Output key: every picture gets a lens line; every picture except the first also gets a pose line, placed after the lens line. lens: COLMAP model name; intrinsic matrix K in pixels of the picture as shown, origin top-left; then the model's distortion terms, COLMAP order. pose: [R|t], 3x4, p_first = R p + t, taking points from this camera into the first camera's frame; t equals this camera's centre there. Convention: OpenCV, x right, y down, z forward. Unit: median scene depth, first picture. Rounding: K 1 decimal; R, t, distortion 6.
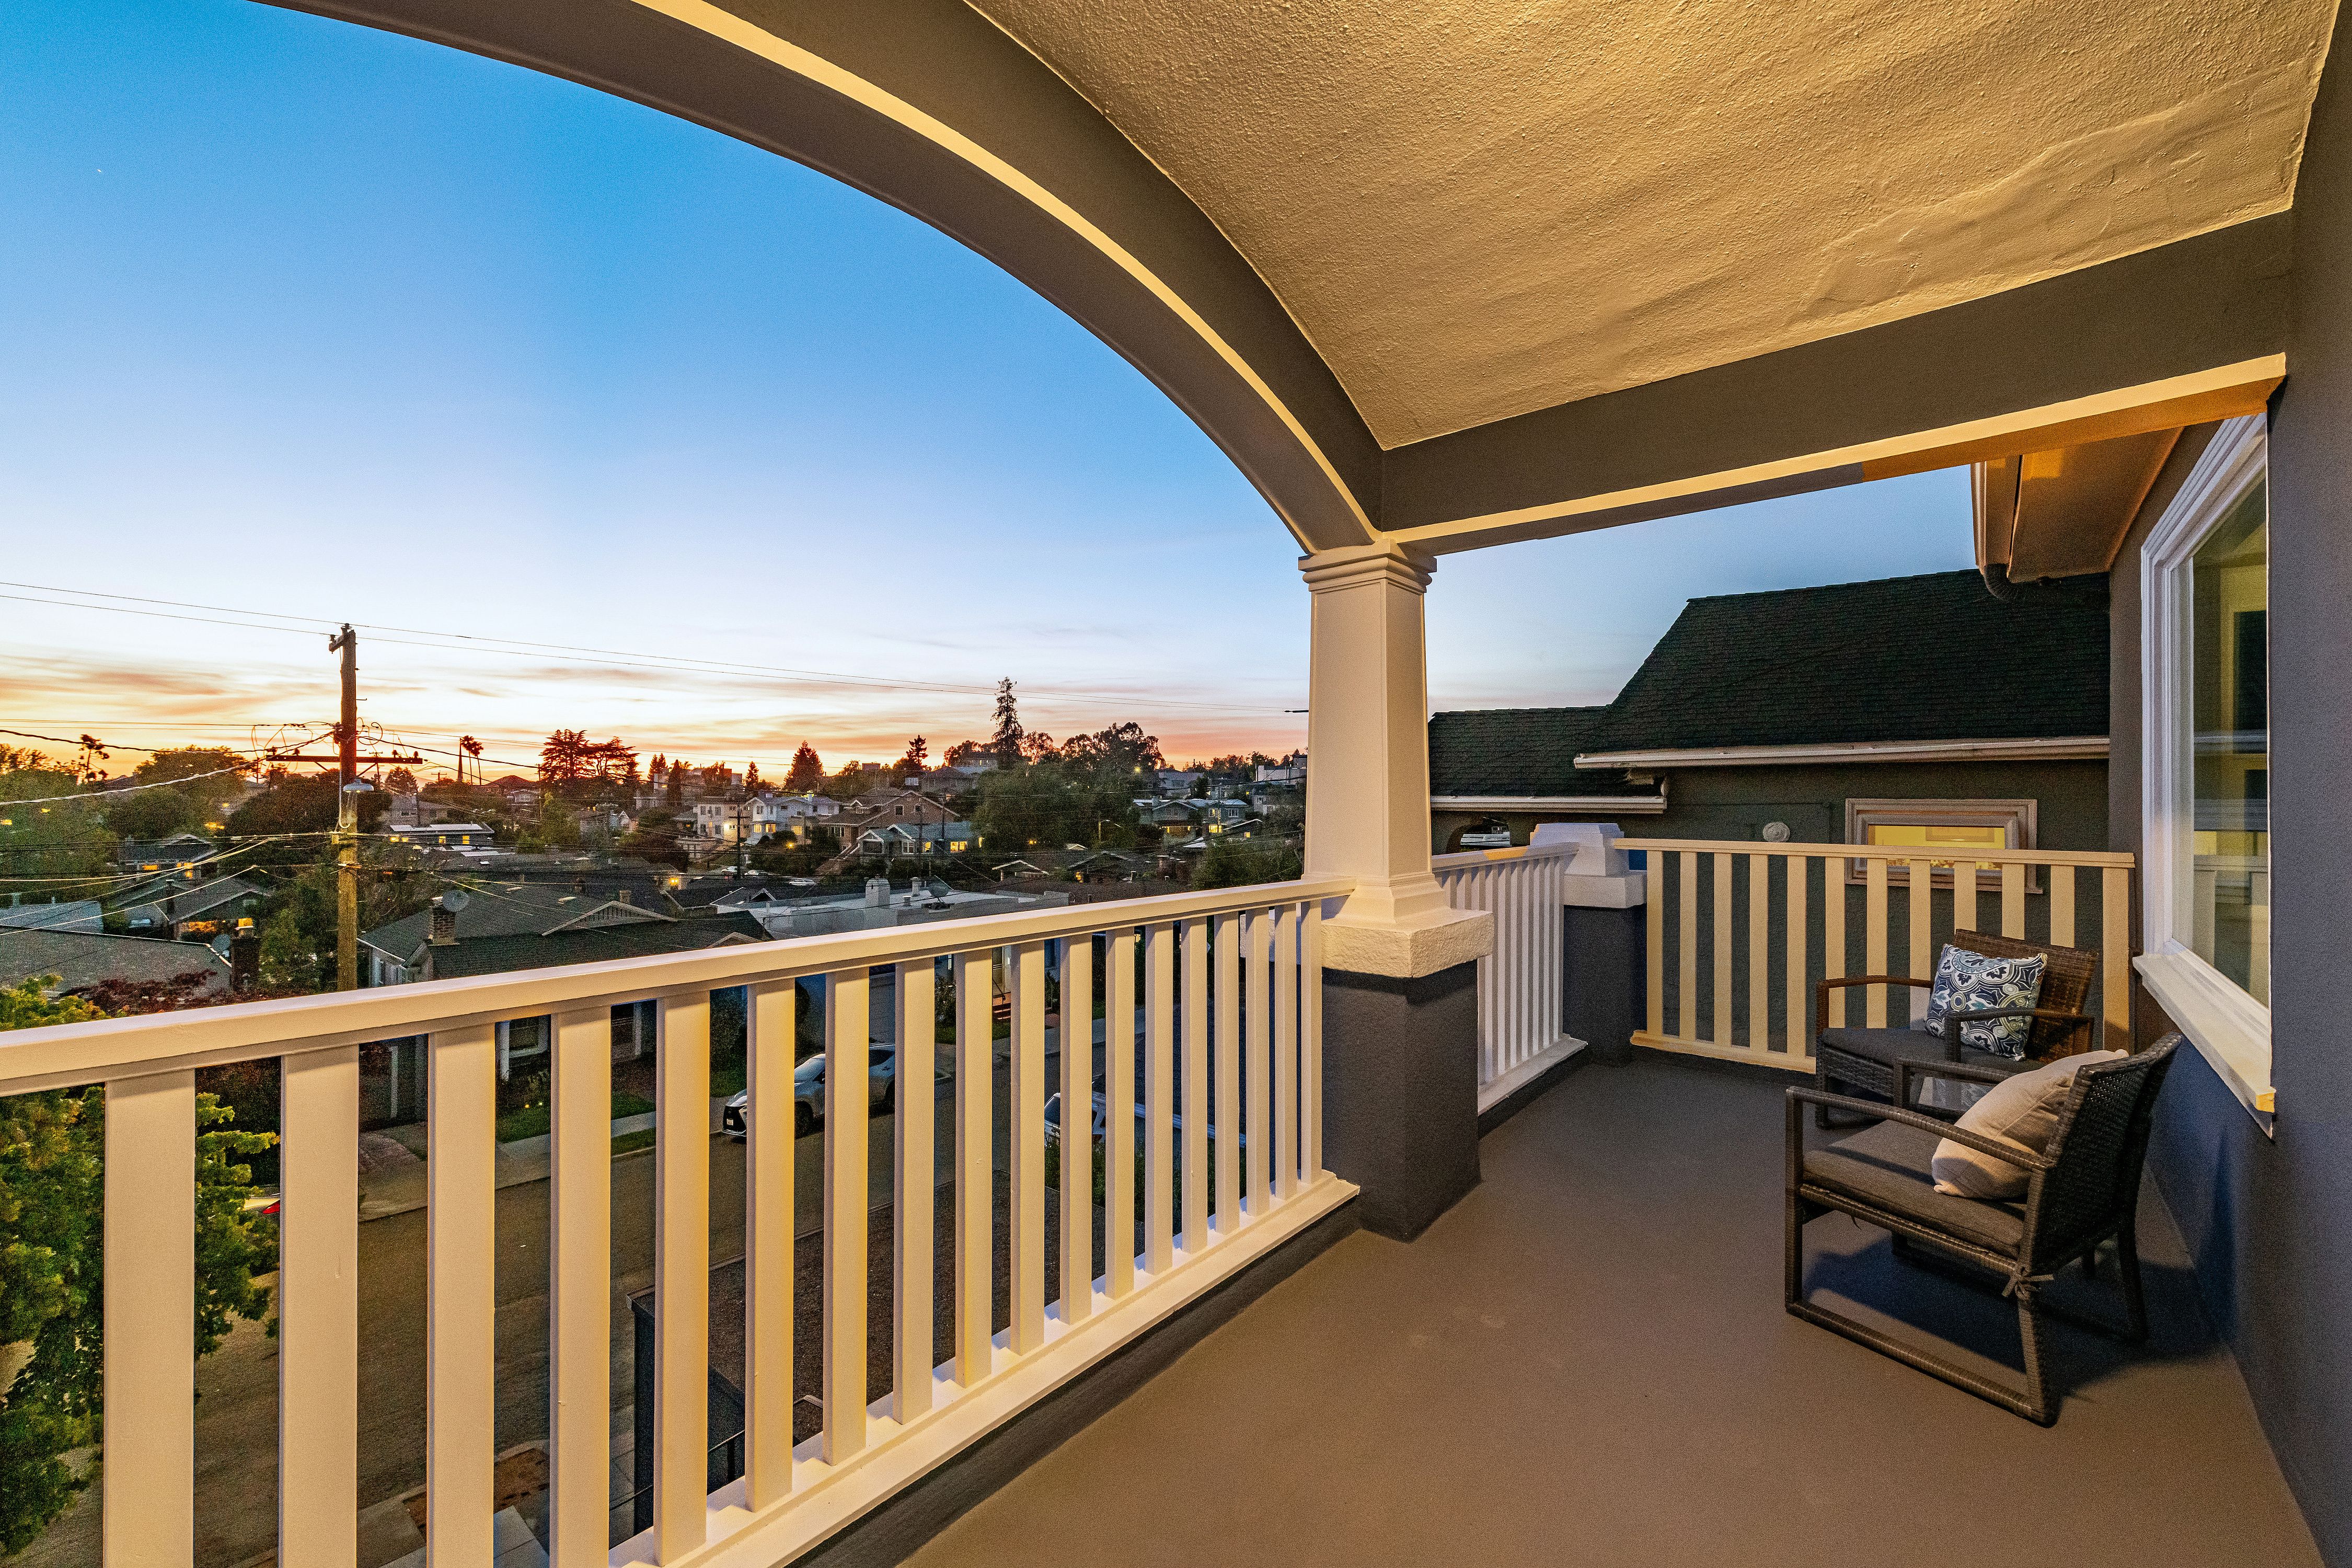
lens RADIAL K [[955.3, 0, 1141.4], [0, 955.3, 791.4], [0, 0, 1]] dist [0.002916, -0.001742]
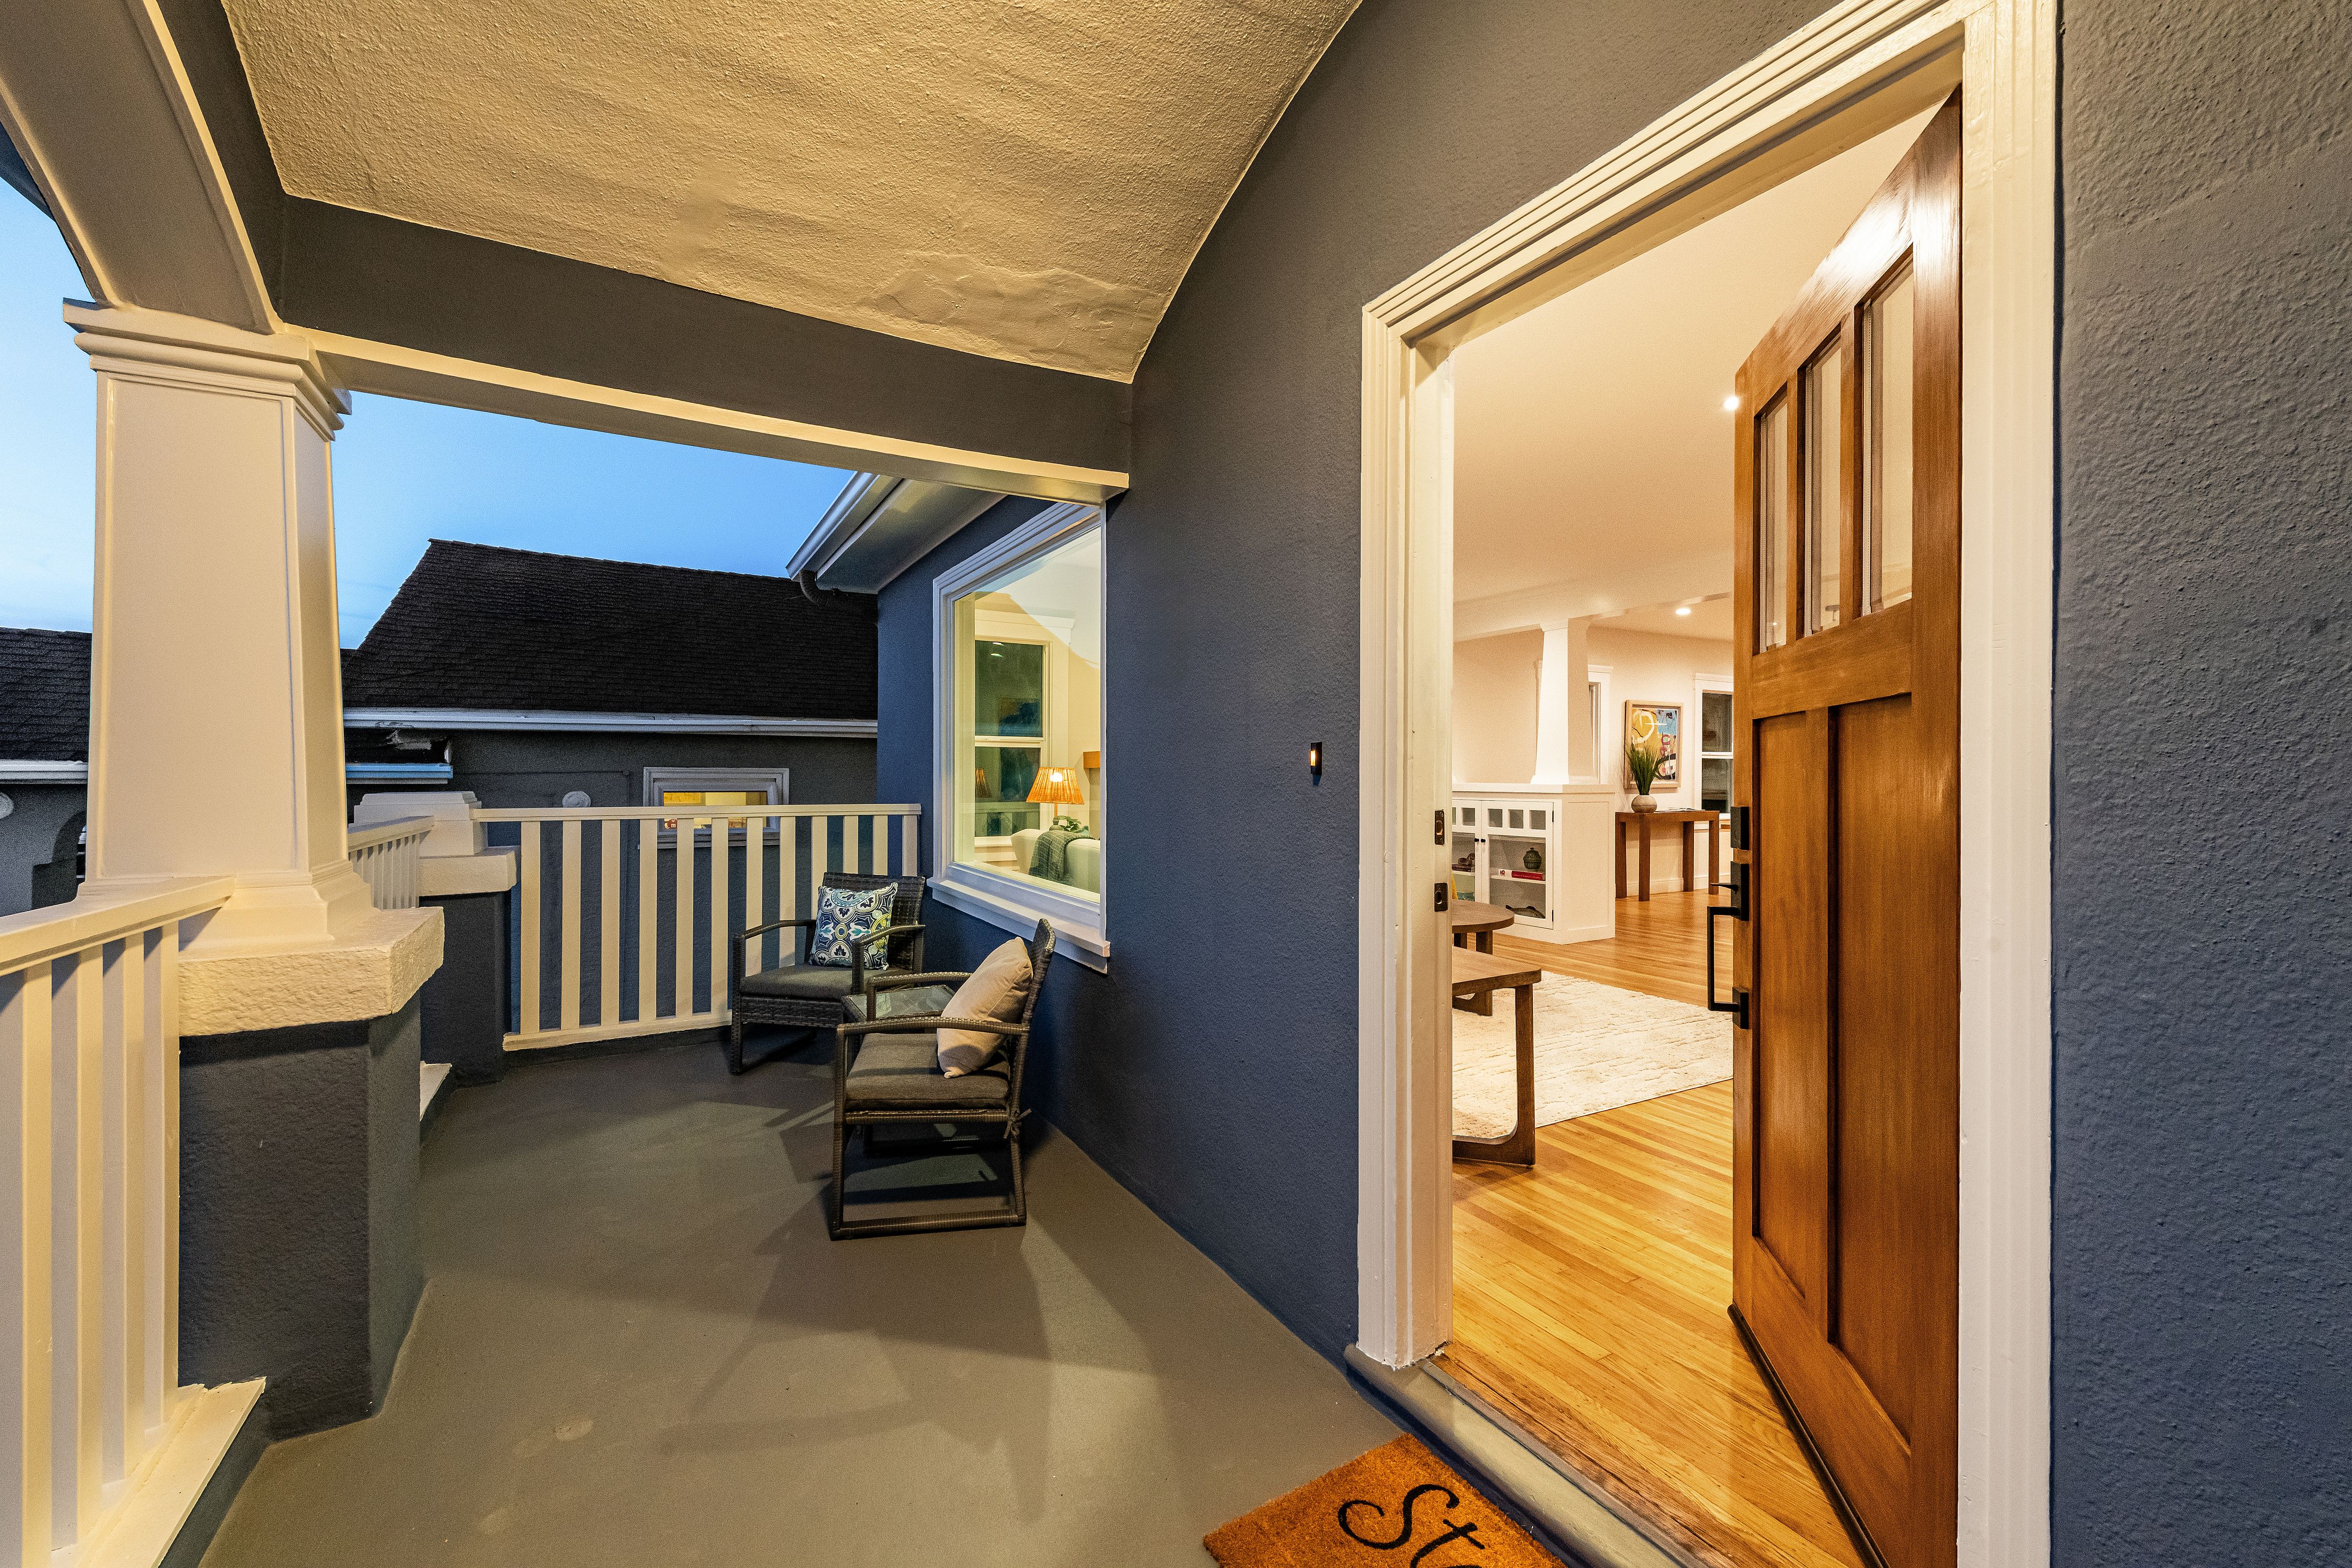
lens RADIAL K [[955.3, 0, 1222.3], [0, 955.3, 777.2], [0, 0, 1]] dist [0.002916, -0.001742]
pose [[0.305540, -0.004711, 0.952167, -0.153499], [-0.006490, 0.999954, 0.007030, 0.018042], [-0.952157, -0.008327, 0.305496, 0.212384]]
